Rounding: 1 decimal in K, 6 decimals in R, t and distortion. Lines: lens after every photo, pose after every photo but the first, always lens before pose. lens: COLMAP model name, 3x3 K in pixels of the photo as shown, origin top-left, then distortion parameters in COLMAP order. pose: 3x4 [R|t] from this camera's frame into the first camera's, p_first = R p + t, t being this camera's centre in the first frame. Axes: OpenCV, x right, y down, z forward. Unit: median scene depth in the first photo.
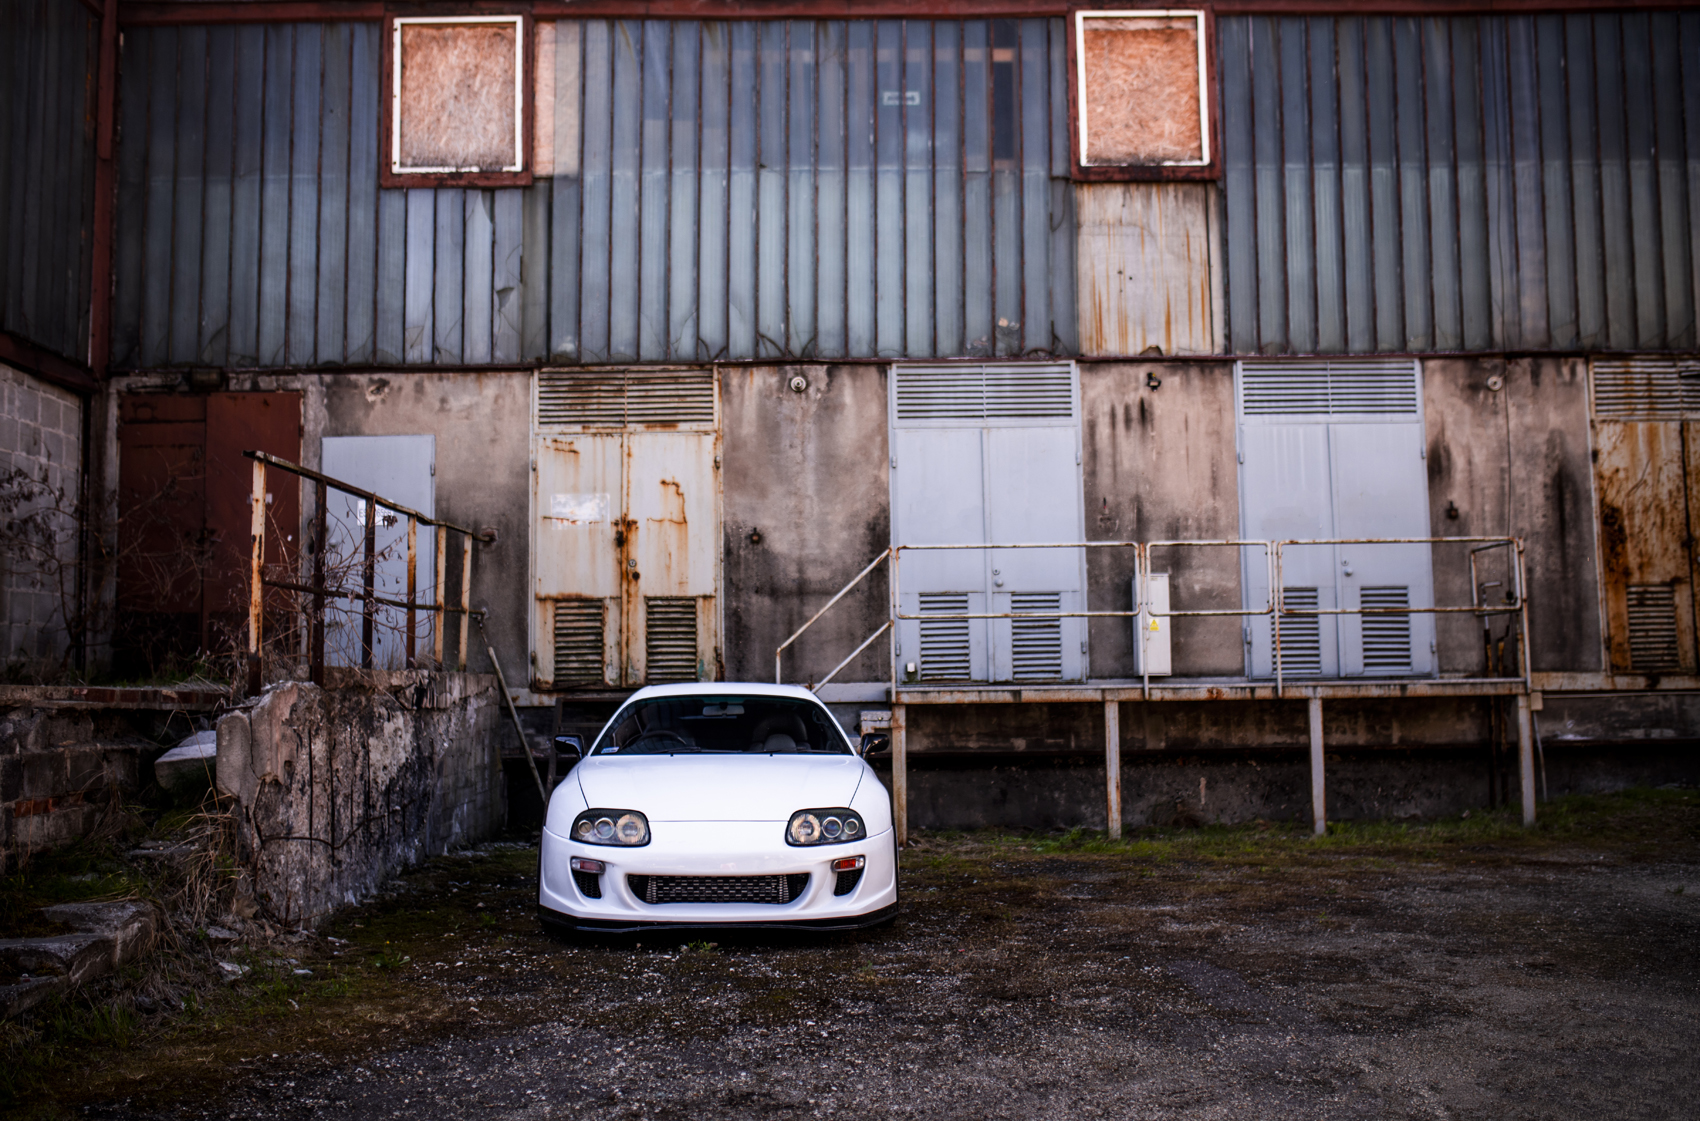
lens RADIAL K [[1656.2, 0, 833.5], [0, 1656.2, 536.6], [0, 0, 1]] dist [-0.071839, 0.110831]
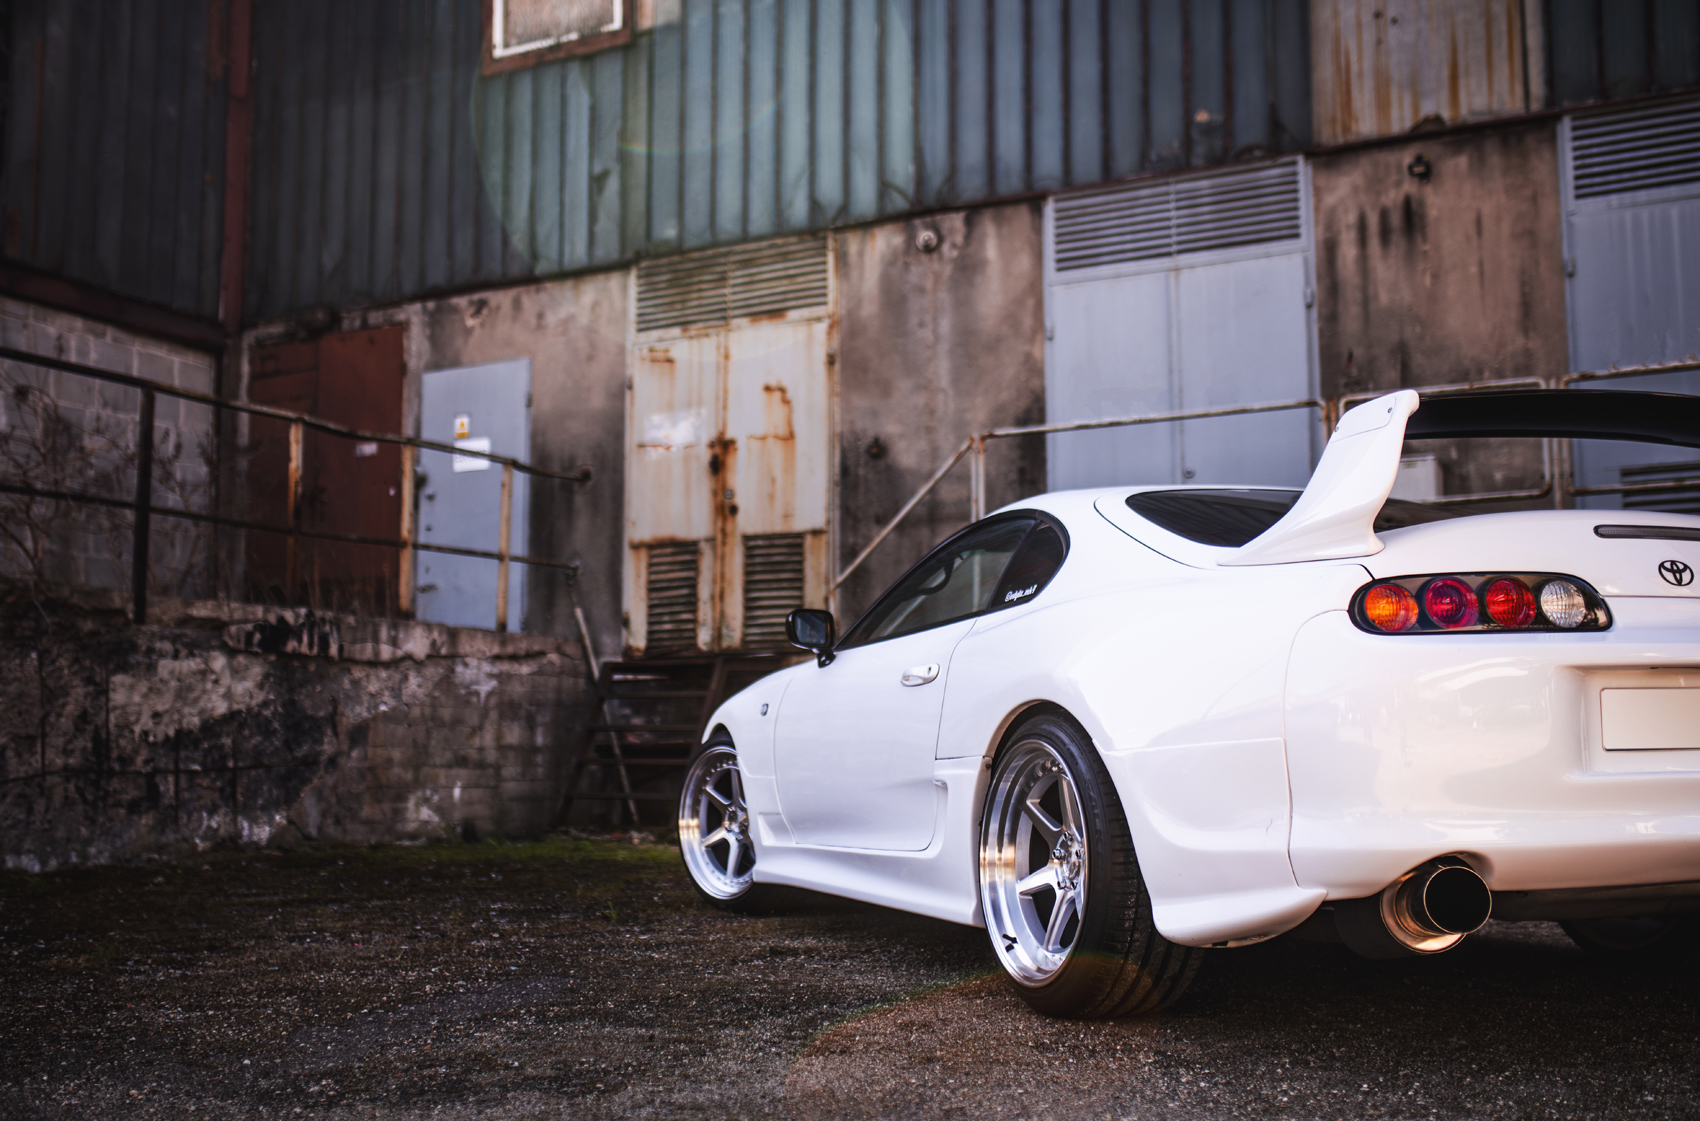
lens RADIAL K [[1782.8, 0, 840.9], [0, 1782.8, 585.9], [0, 0, 1]] dist [-0.073245, 0.117897]
pose [[0.886846, -0.040949, -0.460247, 0.305660], [0.036960, 0.999160, -0.017679, 0.075236], [0.460584, -0.001332, 0.887615, 0.275662]]
